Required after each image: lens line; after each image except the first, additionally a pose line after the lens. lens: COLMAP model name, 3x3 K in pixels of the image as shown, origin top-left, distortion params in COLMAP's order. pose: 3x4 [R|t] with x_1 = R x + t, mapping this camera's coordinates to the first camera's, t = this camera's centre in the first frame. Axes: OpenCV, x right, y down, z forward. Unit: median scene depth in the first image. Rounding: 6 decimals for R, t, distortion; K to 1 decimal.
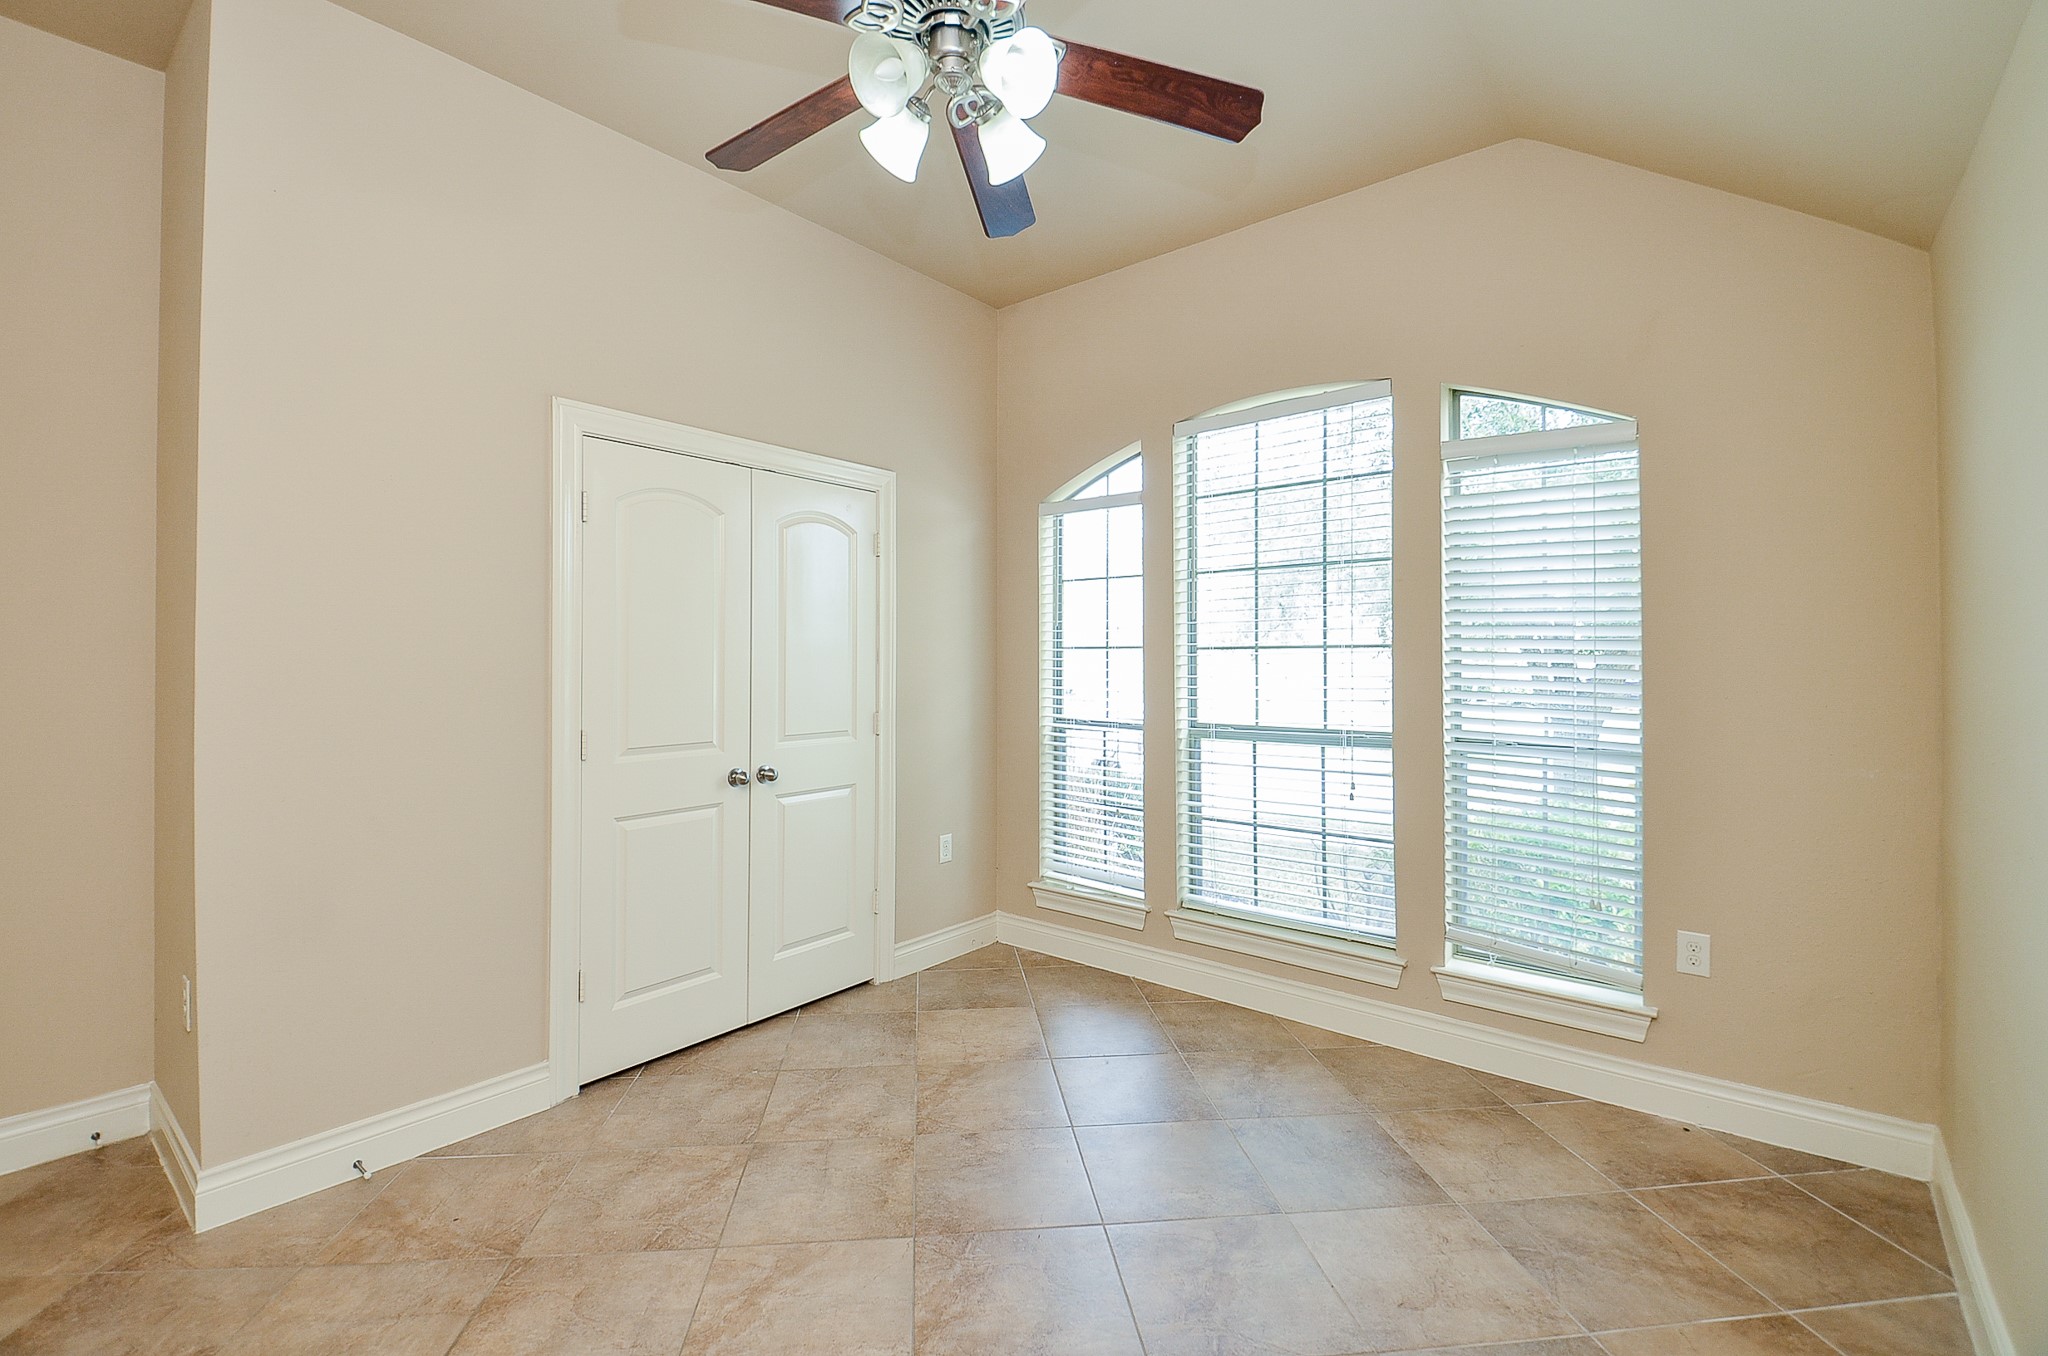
lens RADIAL K [[896.1, 0, 1015.4], [0, 896.1, 652.5], [0, 0, 1]] dist [0.026599, -0.022745]
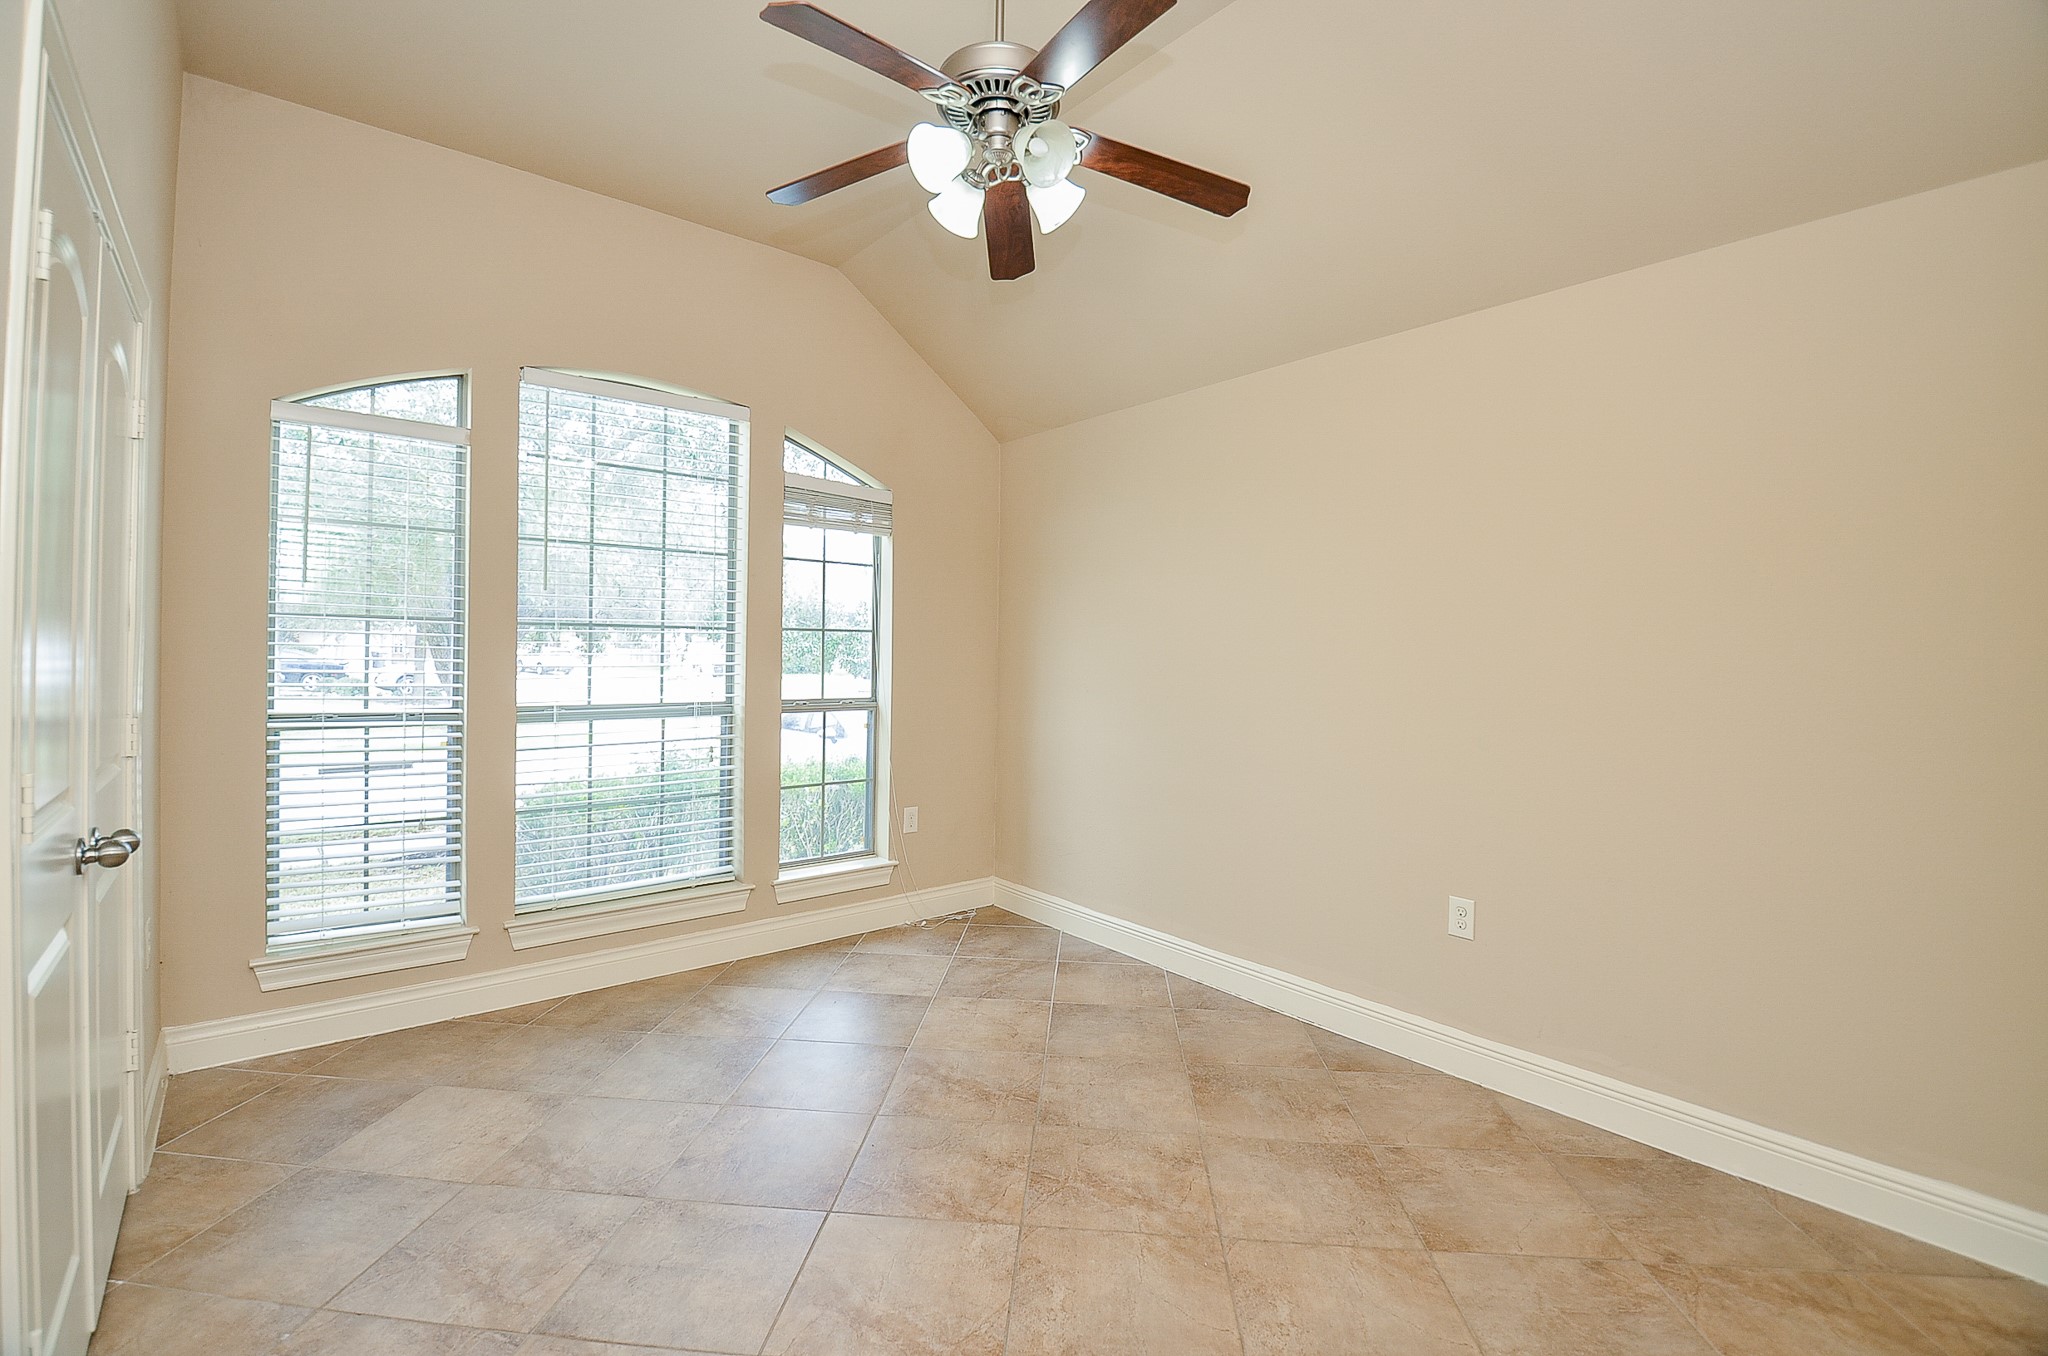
lens RADIAL K [[896.1, 0, 1015.4], [0, 896.1, 652.5], [0, 0, 1]] dist [0.026599, -0.022745]
pose [[0.202404, 0.004889, 0.979290, -0.628089], [-0.024022, 0.999711, -0.000026, 0.014149], [-0.979007, -0.023520, 0.202464, 0.364101]]
